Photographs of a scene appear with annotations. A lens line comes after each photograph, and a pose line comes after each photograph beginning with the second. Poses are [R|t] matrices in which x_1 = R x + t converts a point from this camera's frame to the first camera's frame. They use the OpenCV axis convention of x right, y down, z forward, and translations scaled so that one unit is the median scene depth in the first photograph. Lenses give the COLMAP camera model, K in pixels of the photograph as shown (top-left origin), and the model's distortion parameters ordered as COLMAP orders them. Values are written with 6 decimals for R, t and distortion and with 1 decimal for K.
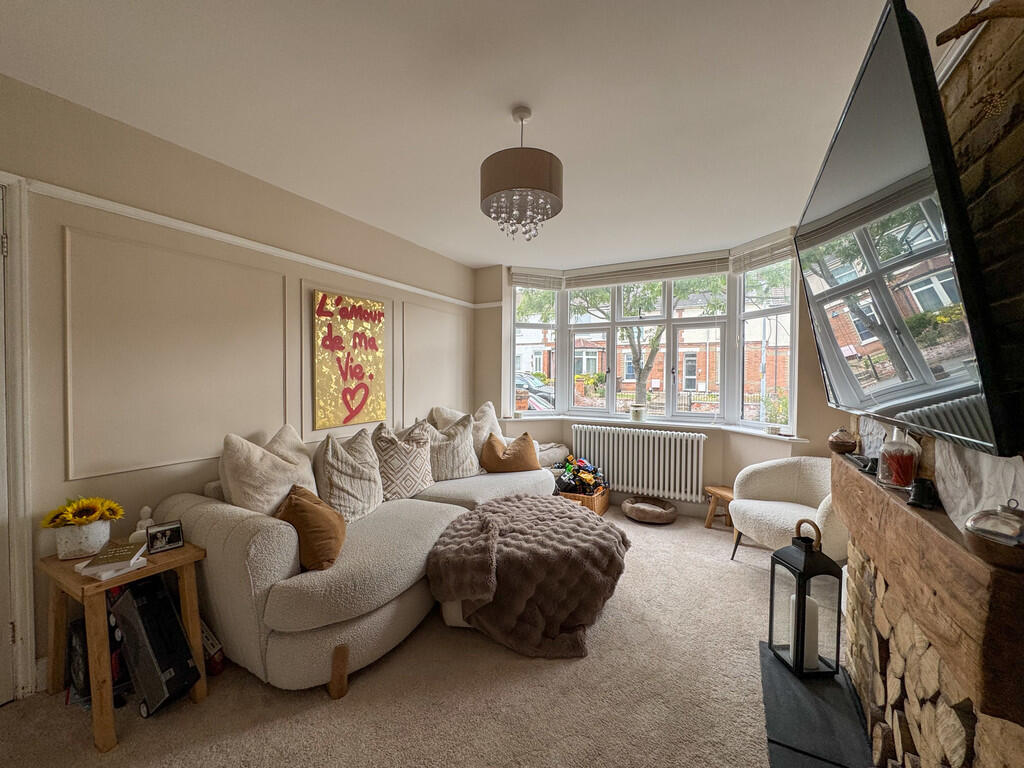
lens RADIAL K [[408.4, 0, 514.2], [0, 408.4, 381.3], [0, 0, 1]] dist [-0.002351, 0.000649]
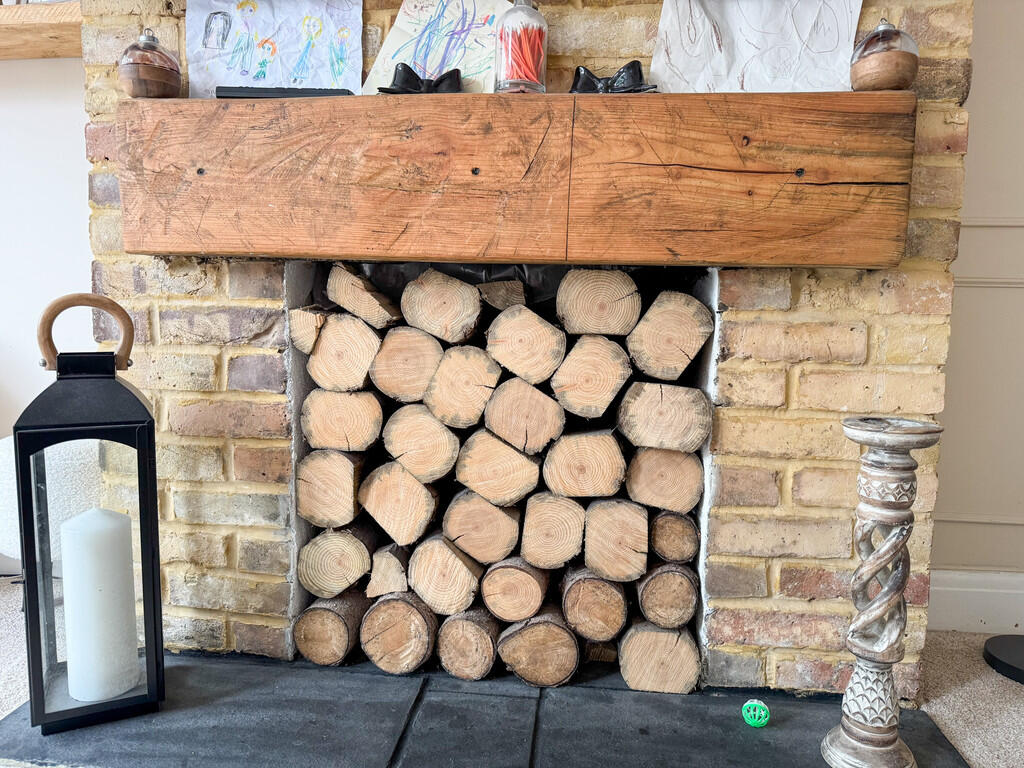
lens RADIAL K [[735.3, 0, 526.8], [0, 735.3, 382.1], [0, 0, 1]] dist [0.063671, -0.093216]
pose [[-0.375271, -0.121412, 0.918929, -0.007993], [-0.007630, 0.991755, 0.127918, 0.195336], [-0.926884, 0.040992, -0.373104, 0.527592]]
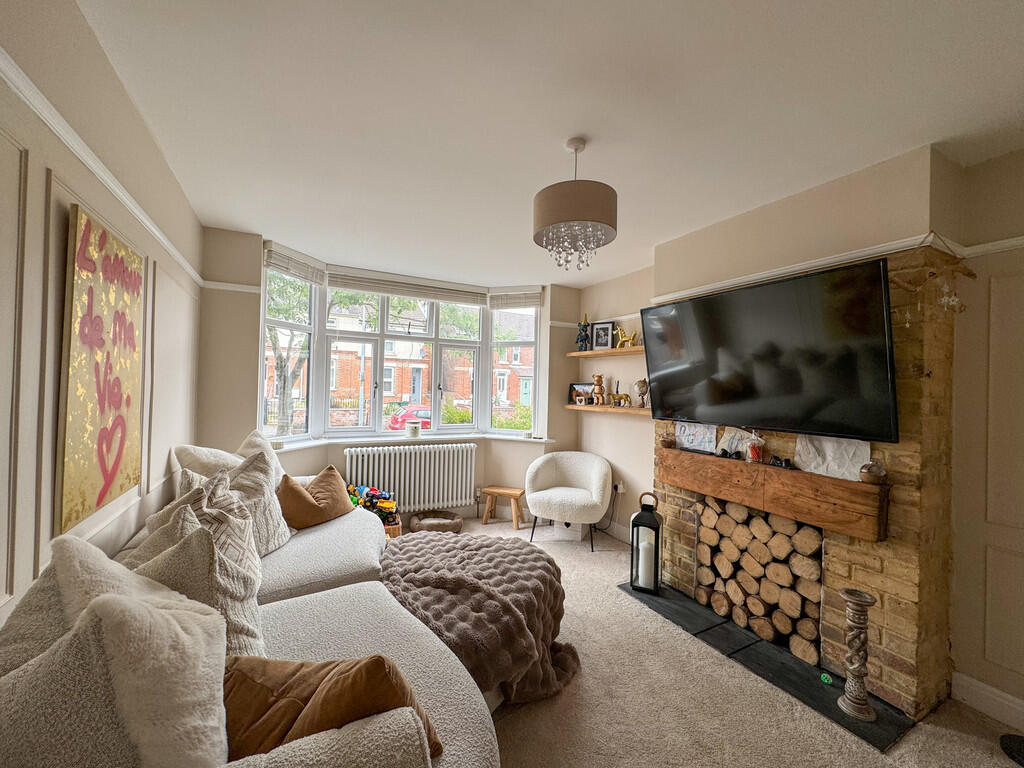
lens RADIAL K [[408.4, 0, 509.2], [0, 408.4, 381.9], [0, 0, 1]] dist [-0.002351, 0.000649]
pose [[0.551229, 0.017883, 0.834162, -0.528205], [-0.009937, 0.999840, -0.014868, -0.033652], [-0.834295, -0.000093, 0.551318, 0.345020]]
